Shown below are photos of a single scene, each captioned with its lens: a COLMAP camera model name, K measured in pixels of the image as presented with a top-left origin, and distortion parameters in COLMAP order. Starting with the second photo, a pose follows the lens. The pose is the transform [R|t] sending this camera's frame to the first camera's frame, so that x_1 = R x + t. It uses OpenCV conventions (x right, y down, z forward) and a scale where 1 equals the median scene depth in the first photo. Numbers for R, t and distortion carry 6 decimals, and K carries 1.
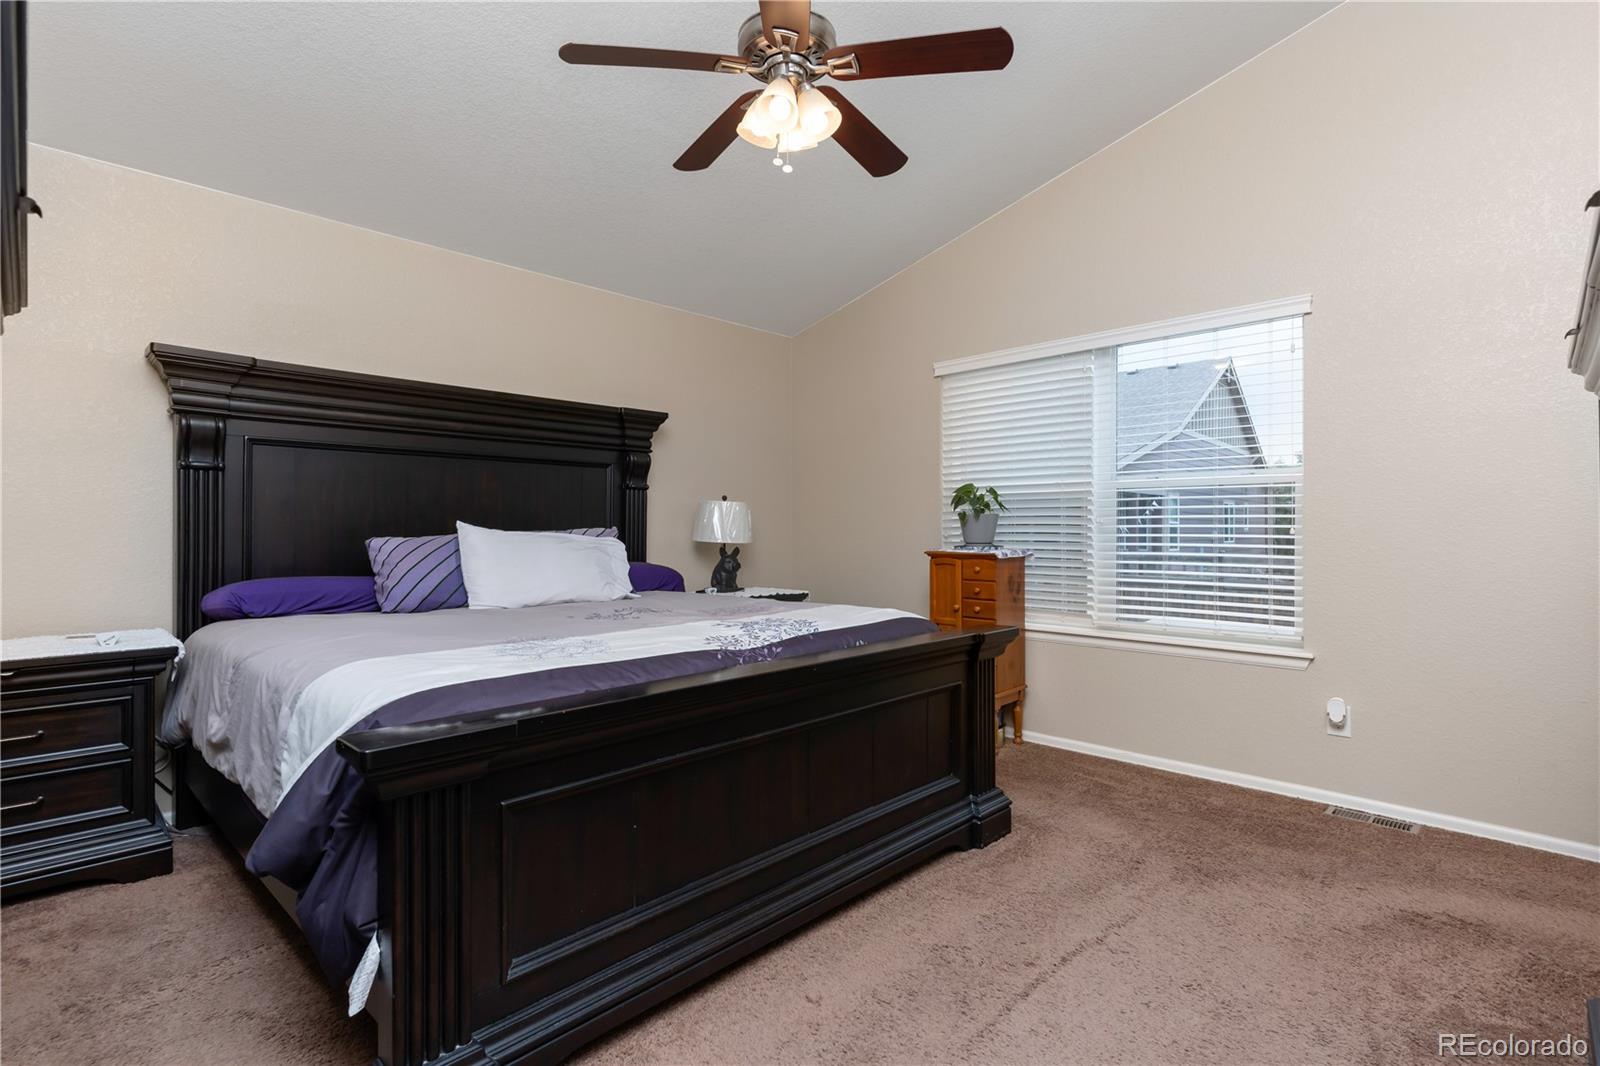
lens RADIAL K [[760.1, 0, 811.1], [0, 760.1, 527.5], [0, 0, 1]] dist [0.001396, 0.000578]
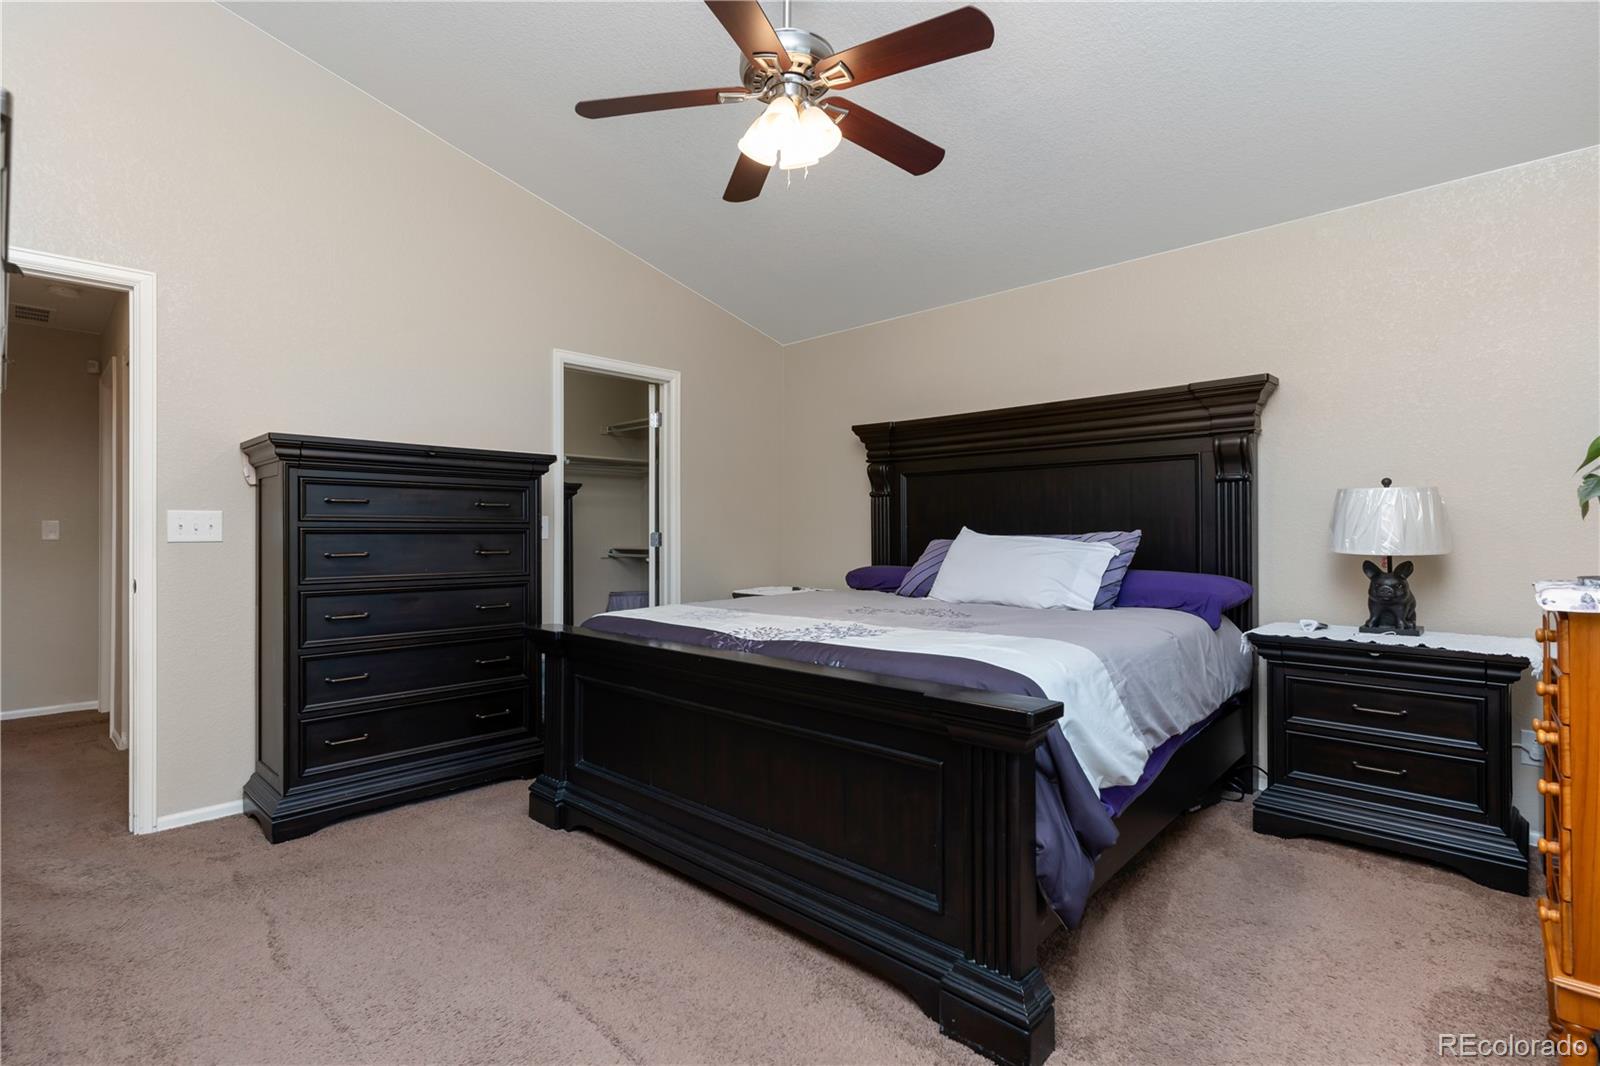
lens RADIAL K [[760.1, 0, 810.5], [0, 760.1, 535.3], [0, 0, 1]] dist [0.001396, 0.000578]
pose [[0.002977, -0.000361, -0.999996, 0.348523], [0.006661, 0.999978, -0.000341, 0.001379], [0.999973, -0.006660, 0.002979, 0.359404]]
